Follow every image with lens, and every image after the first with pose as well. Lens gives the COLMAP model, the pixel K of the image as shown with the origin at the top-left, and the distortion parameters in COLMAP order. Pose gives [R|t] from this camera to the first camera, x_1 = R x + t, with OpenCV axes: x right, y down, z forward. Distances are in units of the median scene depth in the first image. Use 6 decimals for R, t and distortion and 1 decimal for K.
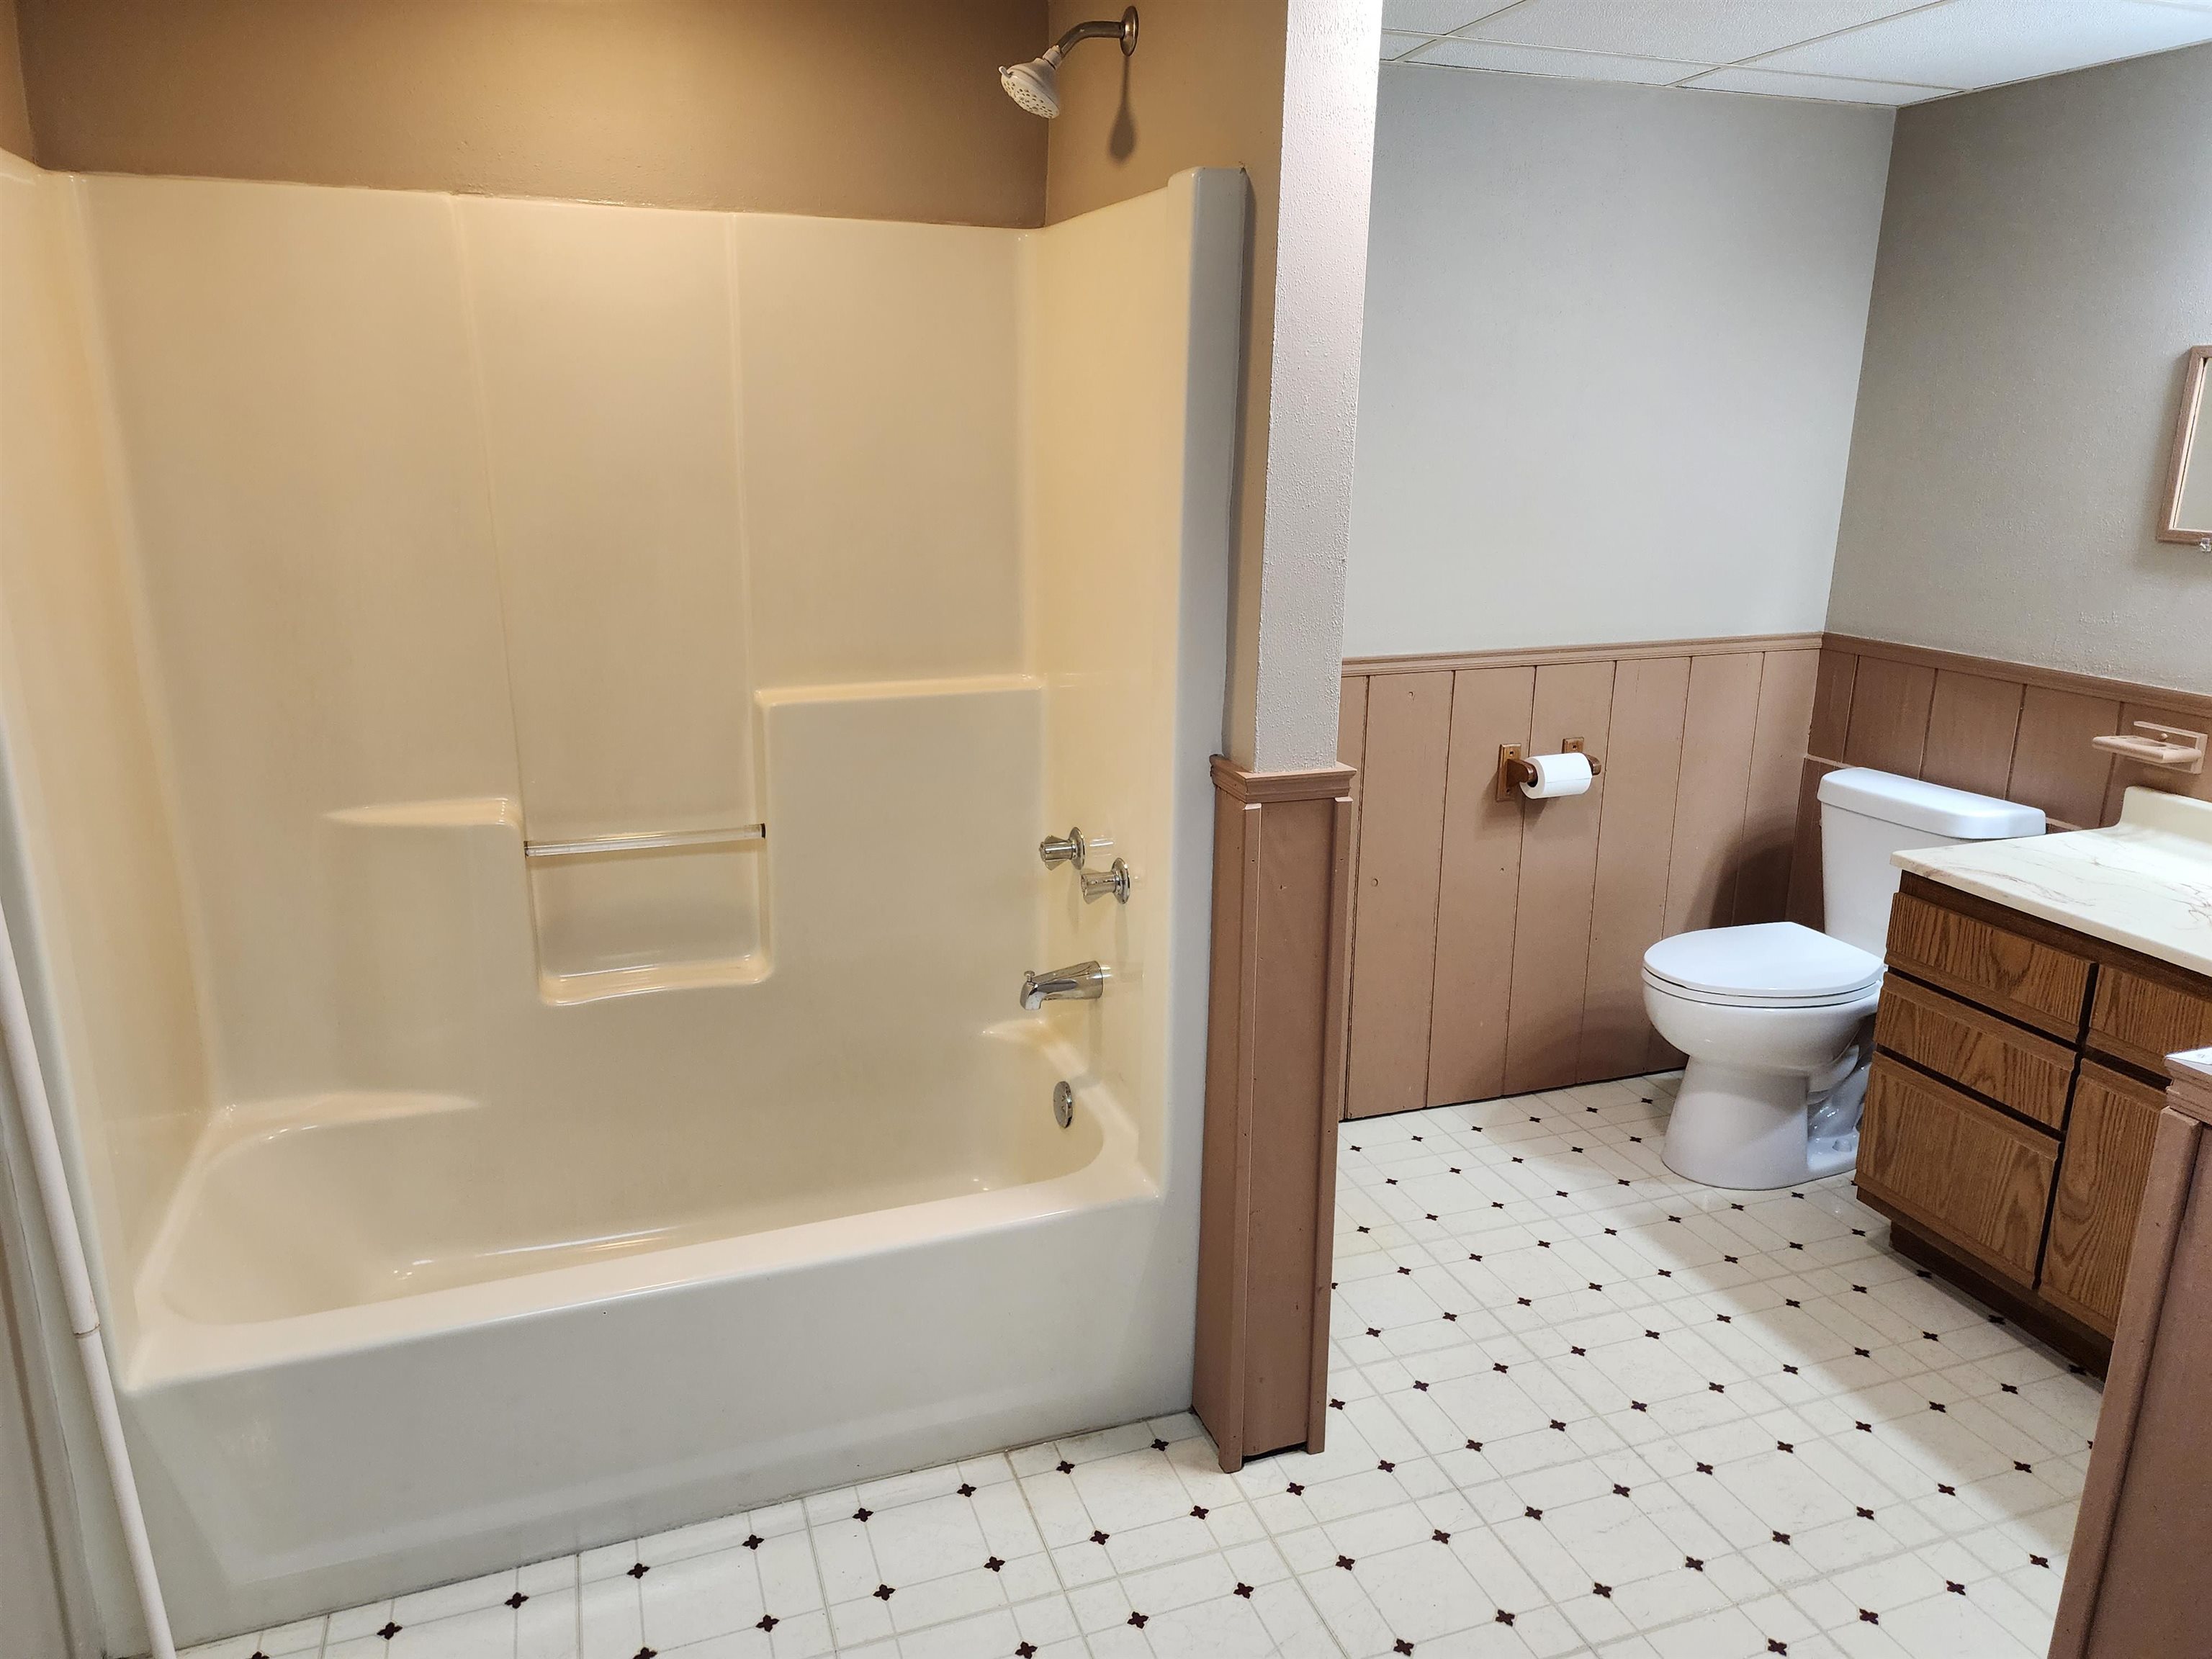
lens RADIAL K [[1479.3, 0, 1109.9], [0, 1479.3, 794.5], [0, 0, 1]] dist [0.104375, -0.085456]
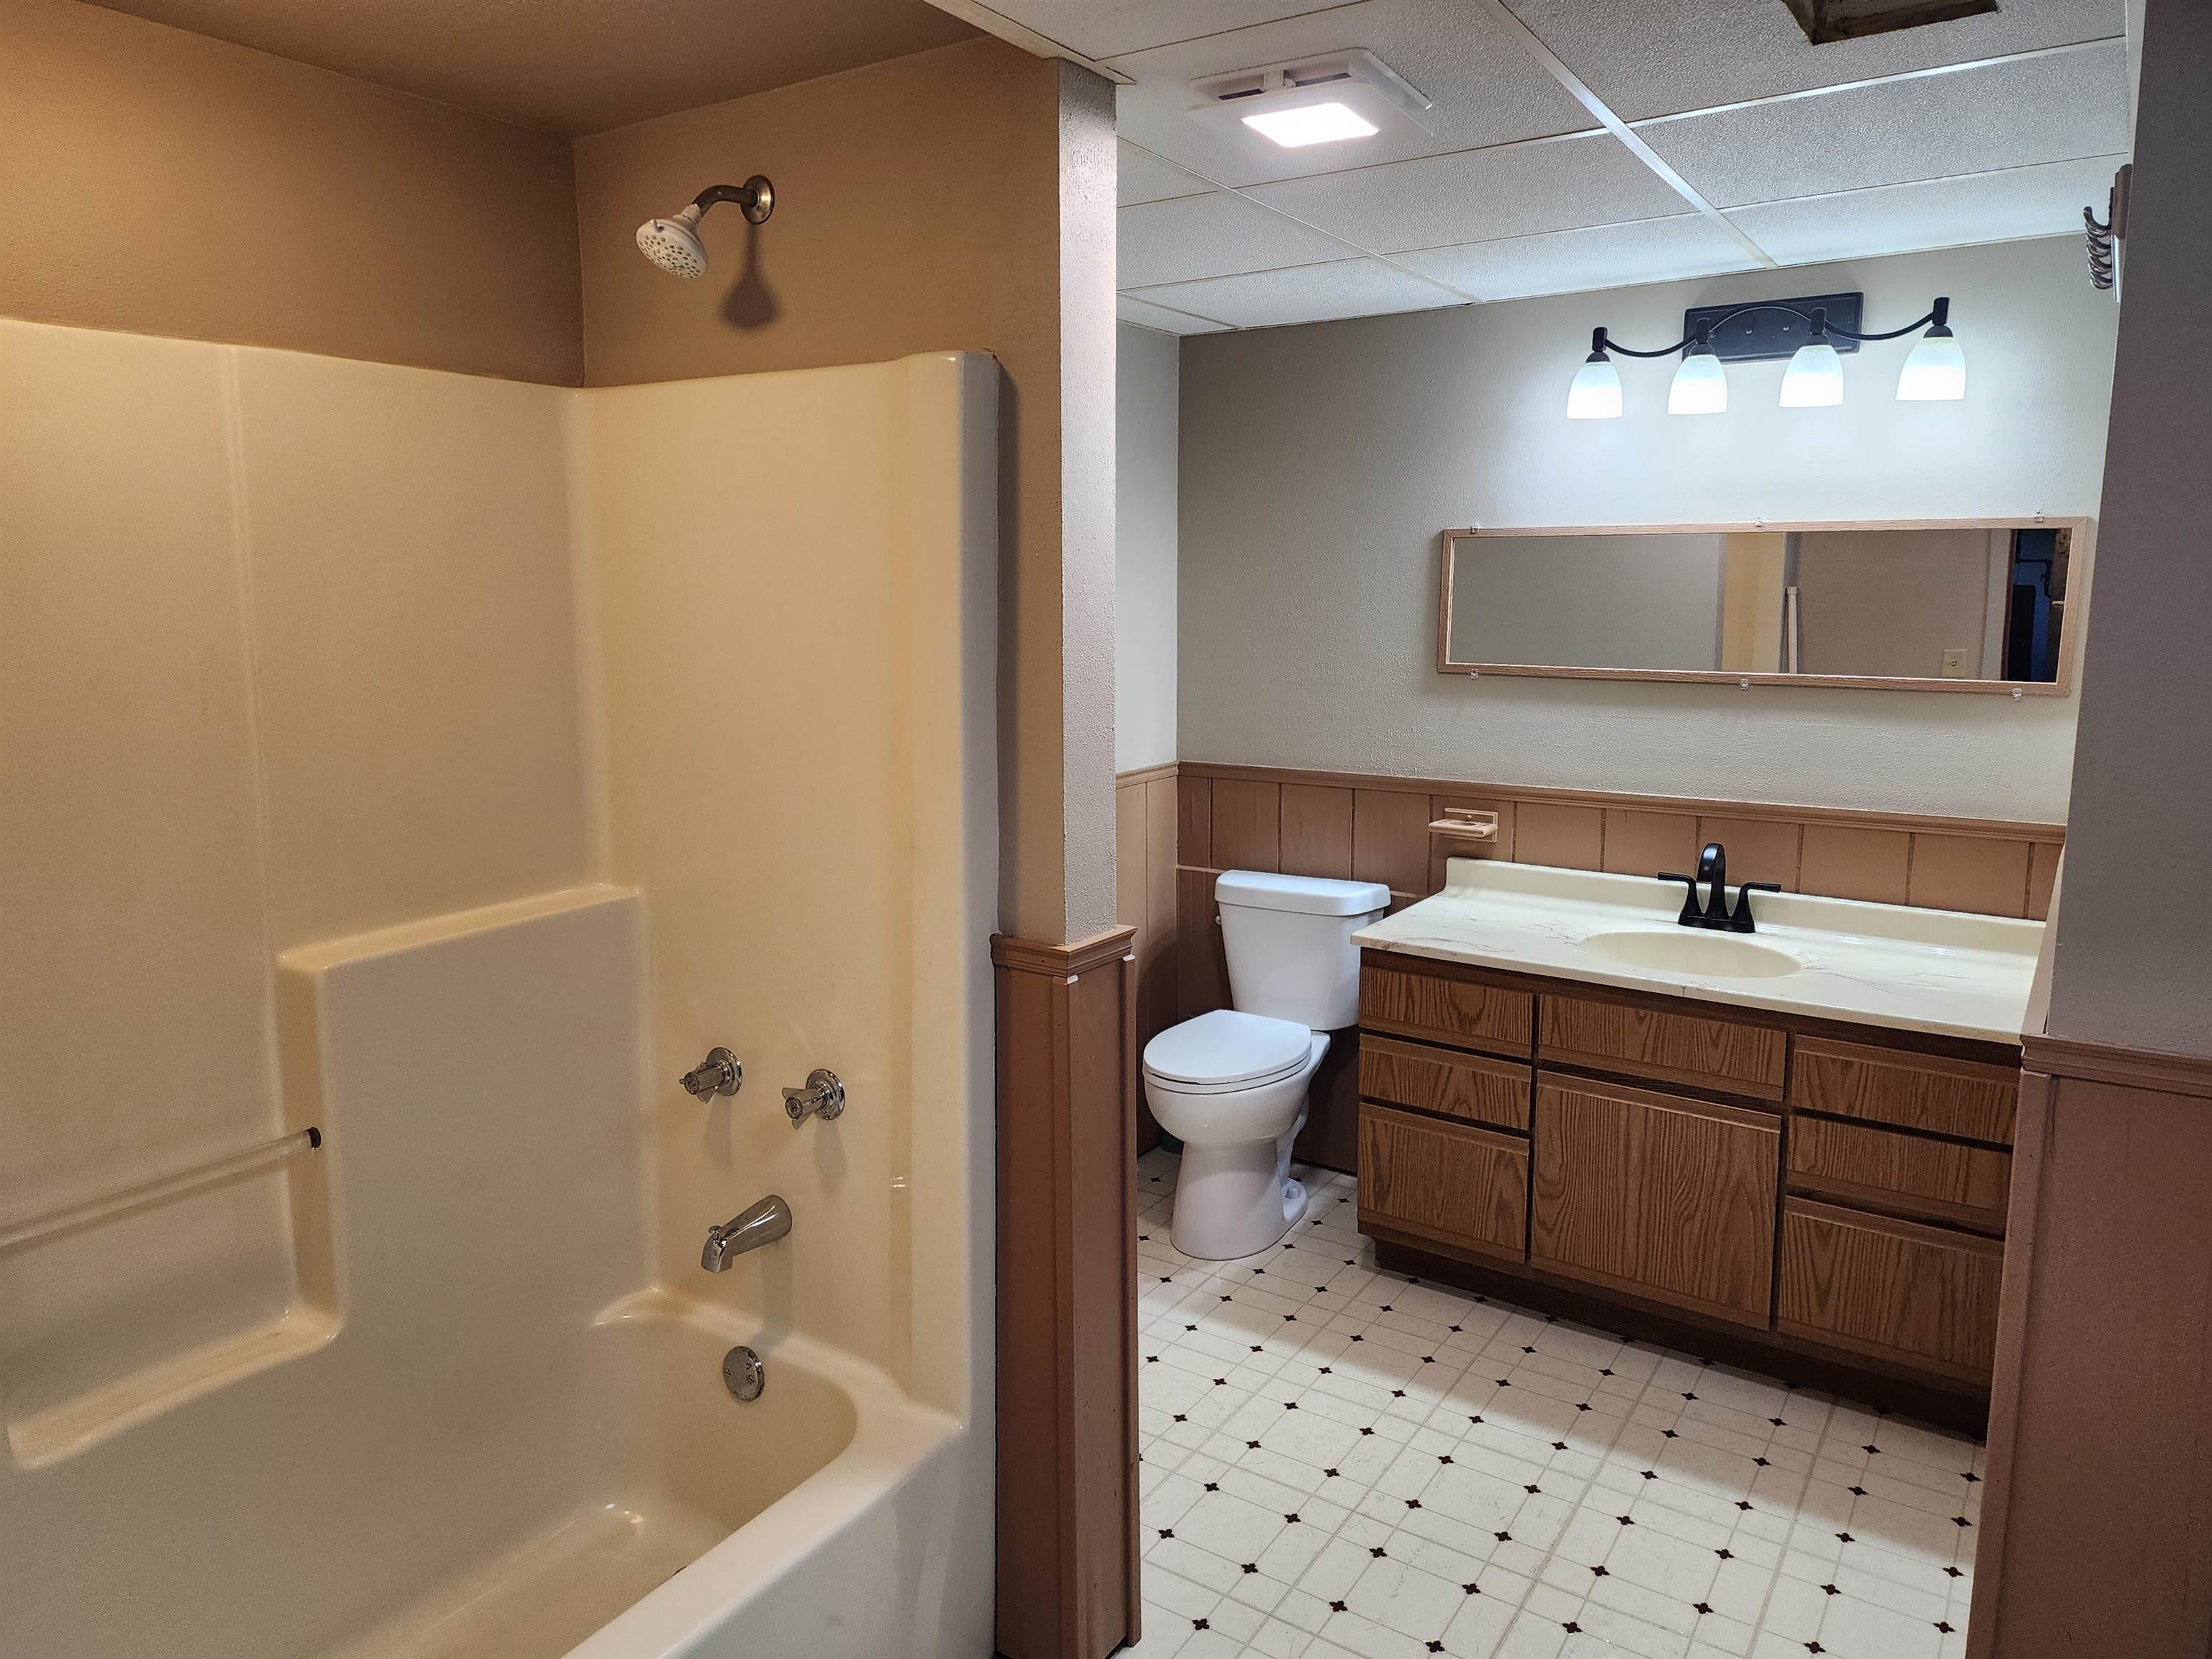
lens RADIAL K [[1479.3, 0, 1109.9], [0, 1479.3, 794.5], [0, 0, 1]] dist [0.104375, -0.085456]
pose [[0.812682, -0.099569, 0.574137, -0.332437], [0.156023, 0.986499, -0.049766, -0.046210], [-0.561431, 0.130022, 0.817245, 0.127815]]
